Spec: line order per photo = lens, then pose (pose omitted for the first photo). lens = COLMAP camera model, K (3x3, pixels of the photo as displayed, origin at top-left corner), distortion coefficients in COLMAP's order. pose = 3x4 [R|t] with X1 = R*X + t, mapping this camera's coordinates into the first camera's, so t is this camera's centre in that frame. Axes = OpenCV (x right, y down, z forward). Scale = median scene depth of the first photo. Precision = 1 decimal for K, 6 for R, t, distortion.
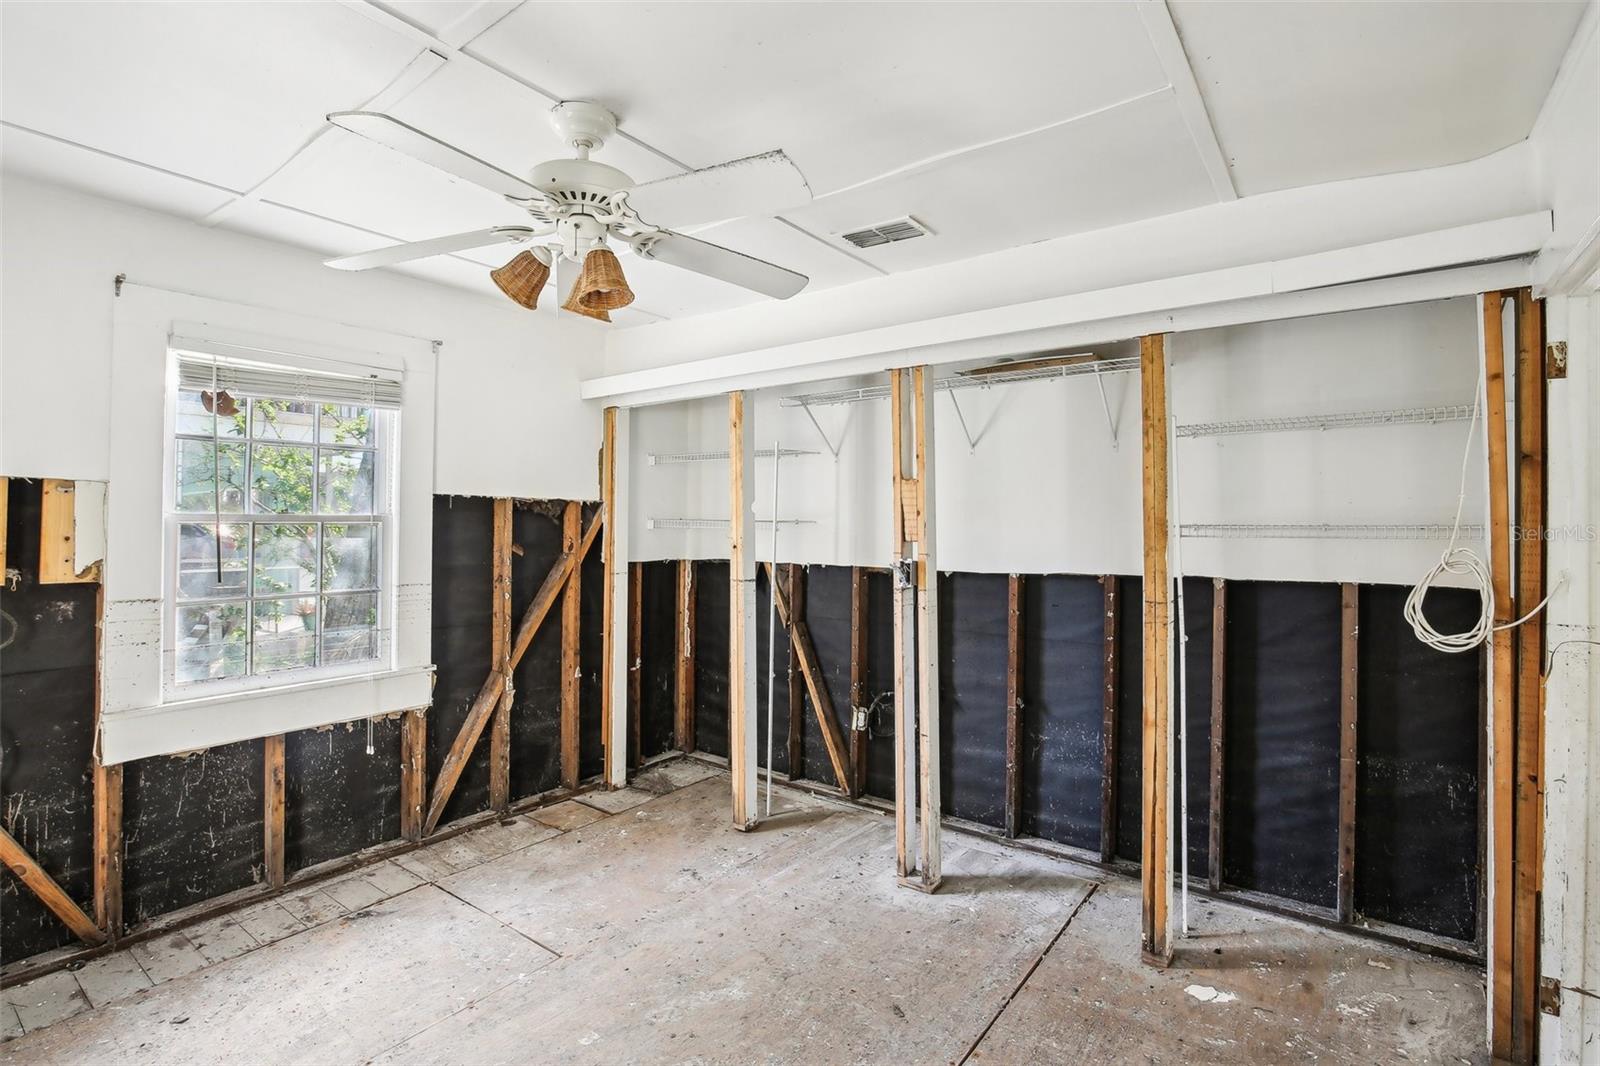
lens RADIAL K [[761.5, 0, 810.9], [0, 761.5, 516.2], [0, 0, 1]] dist [-0.037871, 0.007410]
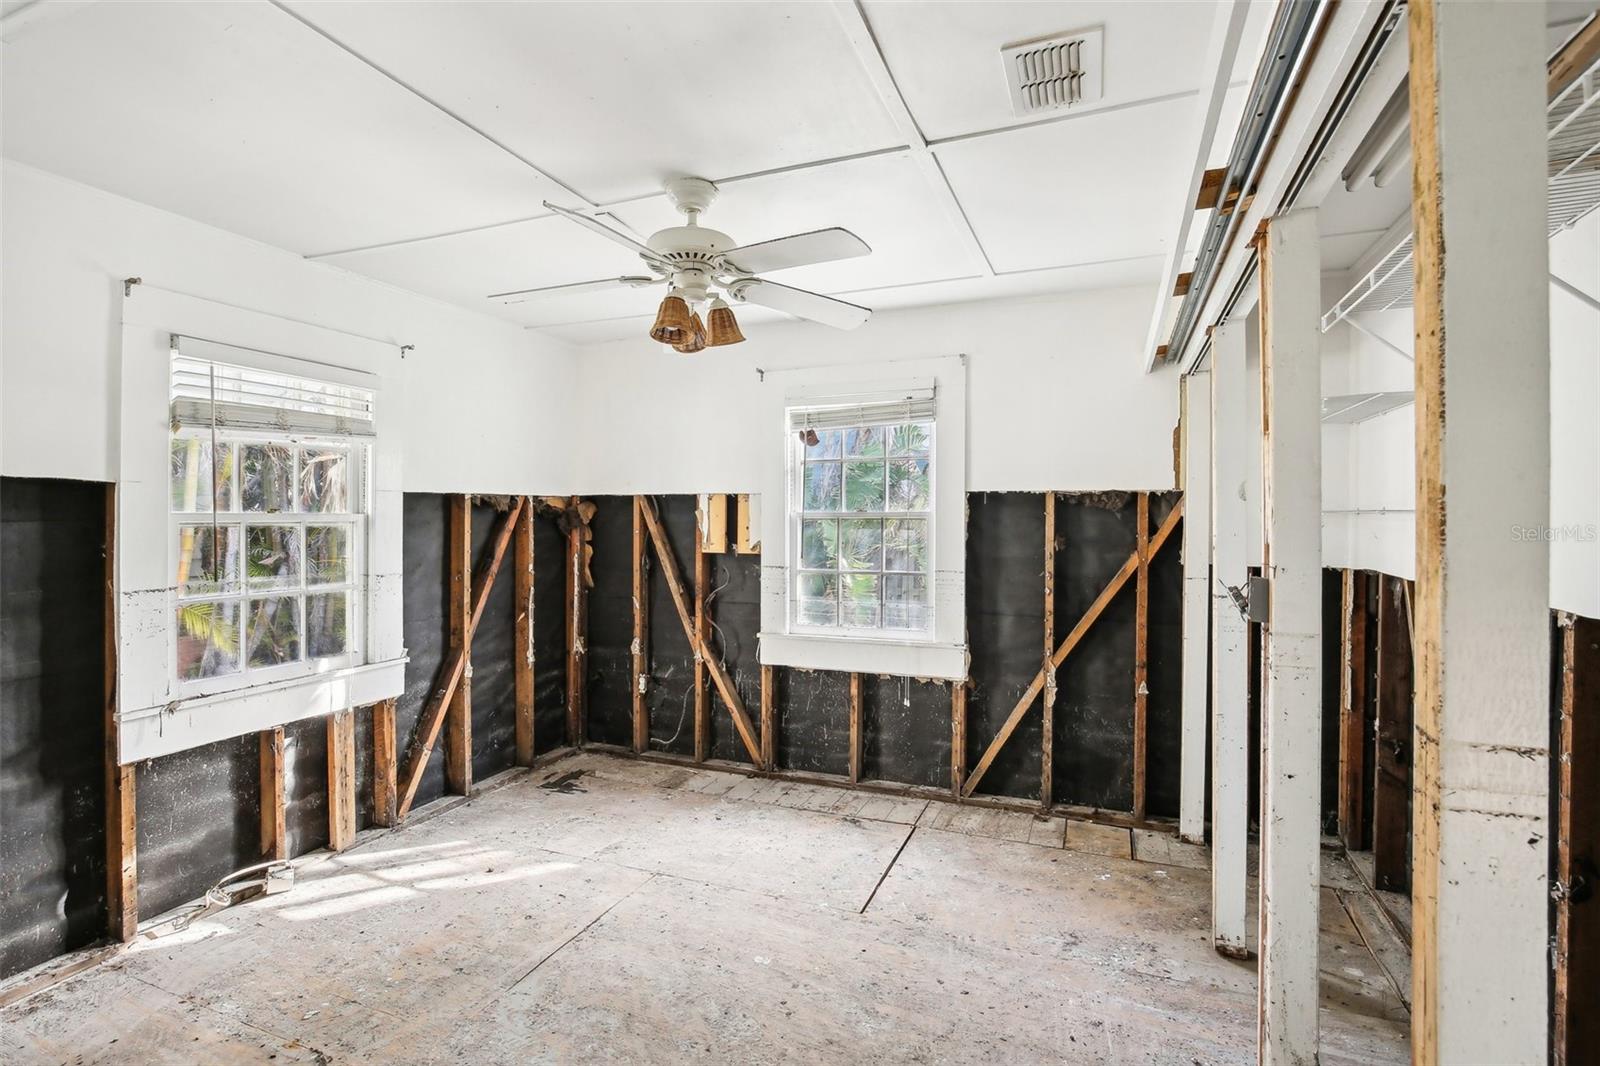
lens RADIAL K [[761.5, 0, 790.2], [0, 761.5, 518.0], [0, 0, 1]] dist [-0.037871, 0.007410]
pose [[0.227912, -0.008718, -0.973643, 0.579159], [0.010285, 0.999926, -0.006546, 0.015705], [0.973627, -0.008522, 0.227985, 0.530445]]
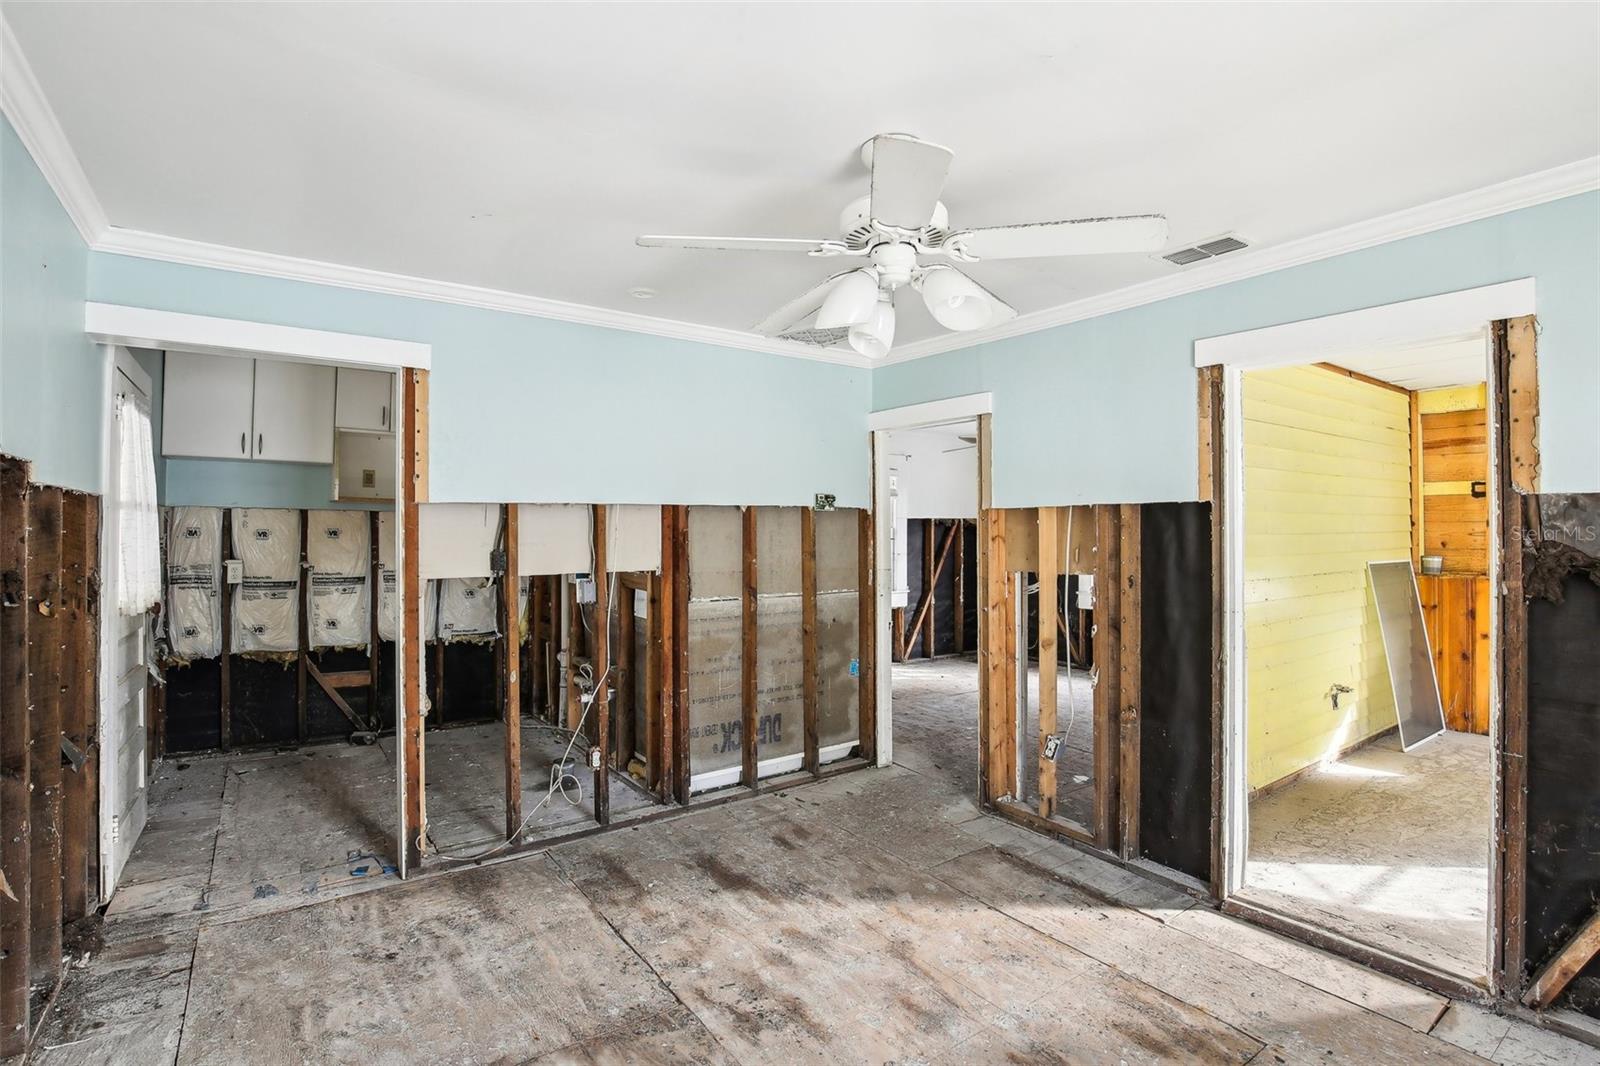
lens RADIAL K [[761.5, 0, 798.0], [0, 761.5, 517.5], [0, 0, 1]] dist [-0.037871, 0.007410]
pose [[-0.325304, -0.020815, -0.945381, 1.933807], [0.001592, 0.999744, -0.022559, 0.018024], [0.945608, -0.008843, -0.325187, 0.719493]]
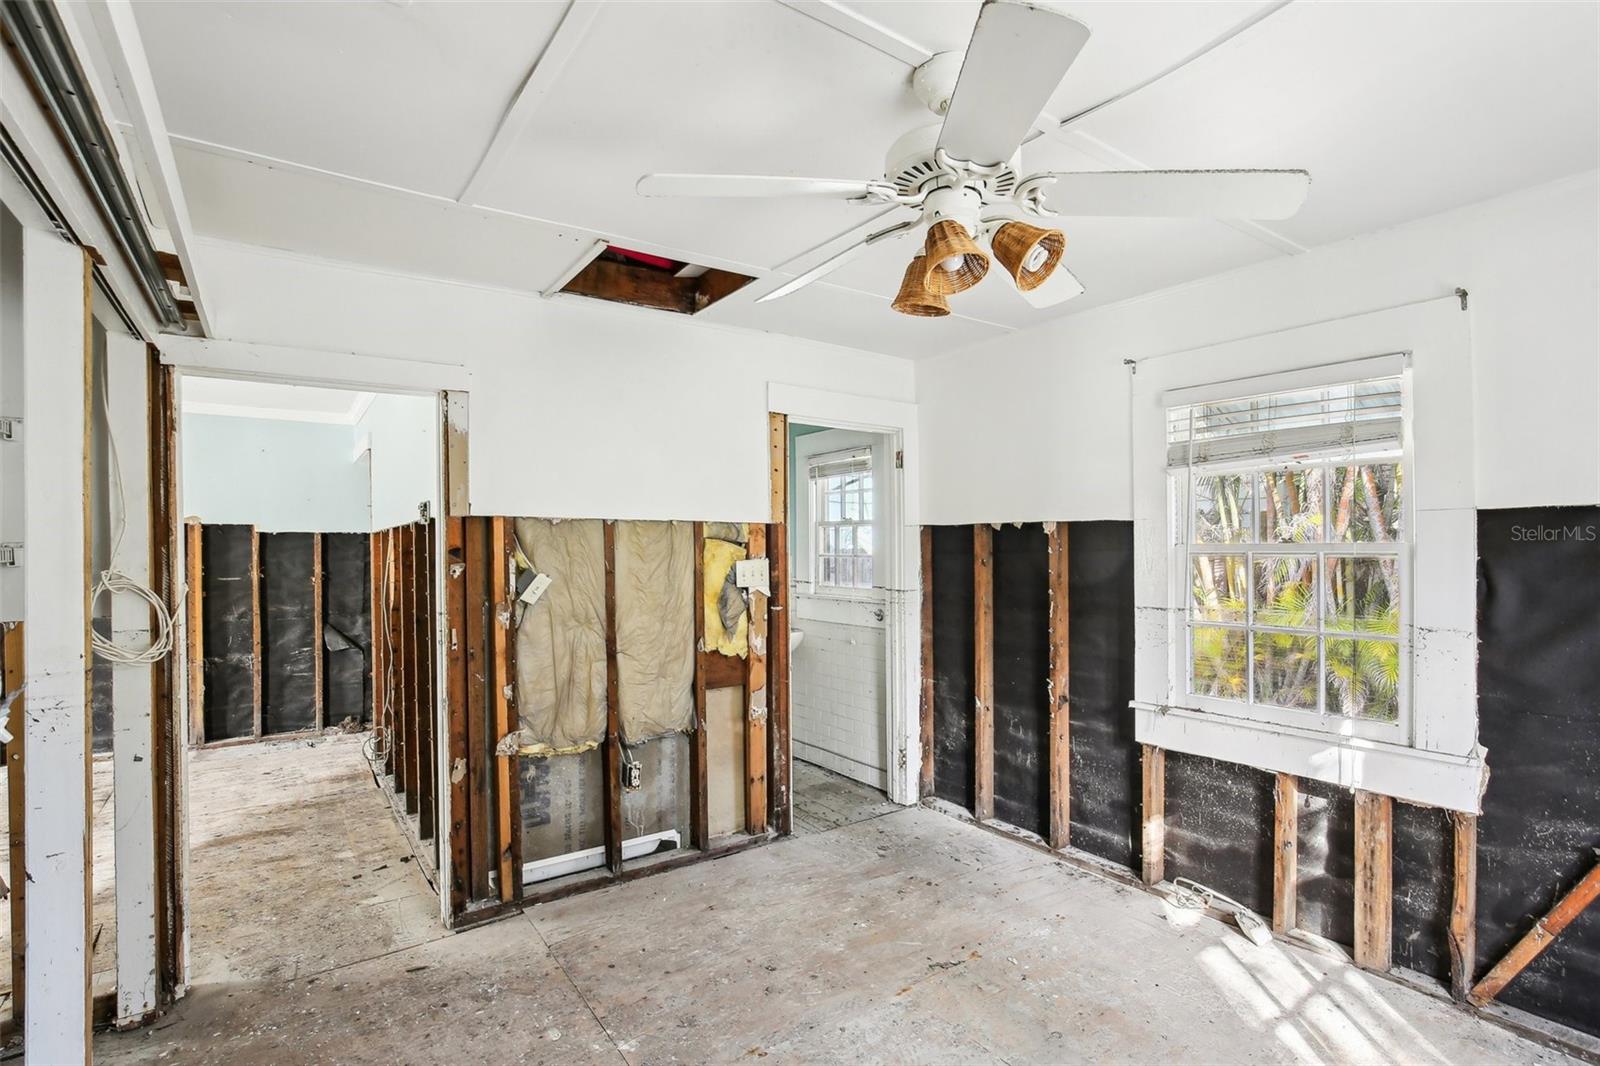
lens RADIAL K [[761.5, 0, 802.2], [0, 761.5, 545.8], [0, 0, 1]] dist [-0.037871, 0.007410]
pose [[-0.946310, -0.003519, 0.323241, -0.265479], [-0.005383, 0.999974, -0.004873, 0.006912], [-0.323216, -0.006351, -0.946304, 1.142699]]
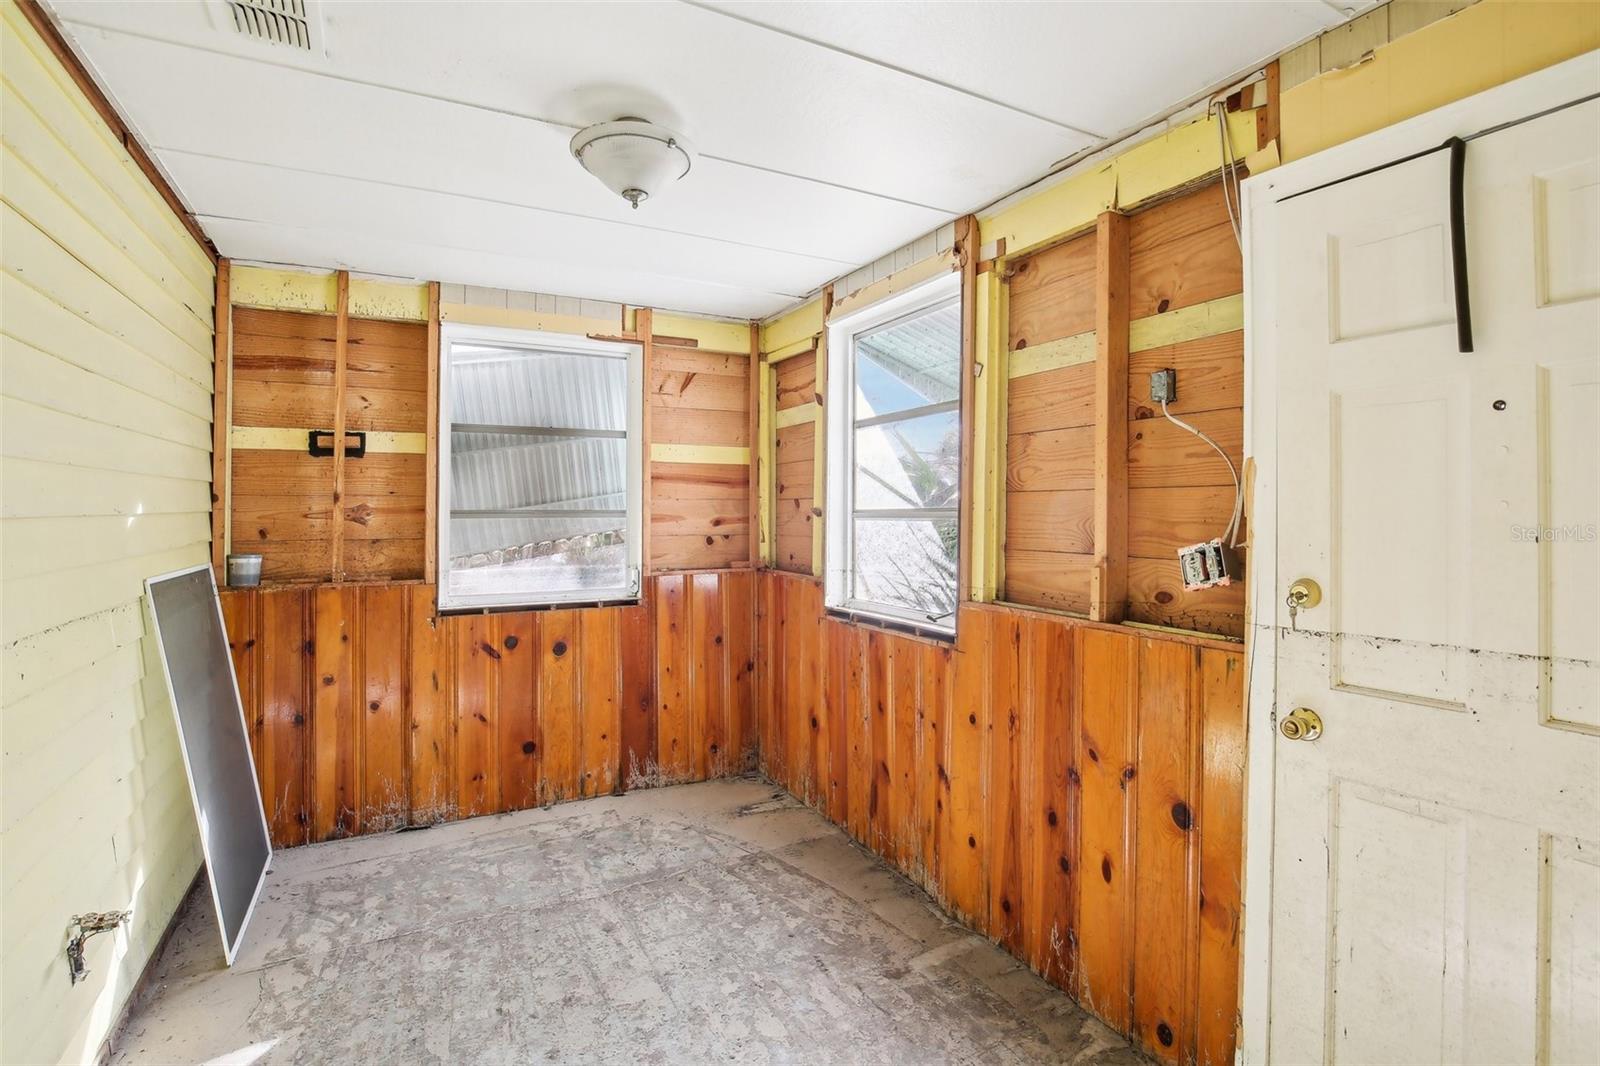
lens RADIAL K [[761.5, 0, 809.3], [0, 761.5, 498.0], [0, 0, 1]] dist [-0.037871, 0.007410]
pose [[0.899867, -0.012799, -0.435978, 0.922547], [0.009537, 0.999908, -0.009670, 0.012071], [0.436061, 0.004544, 0.899906, 0.984266]]
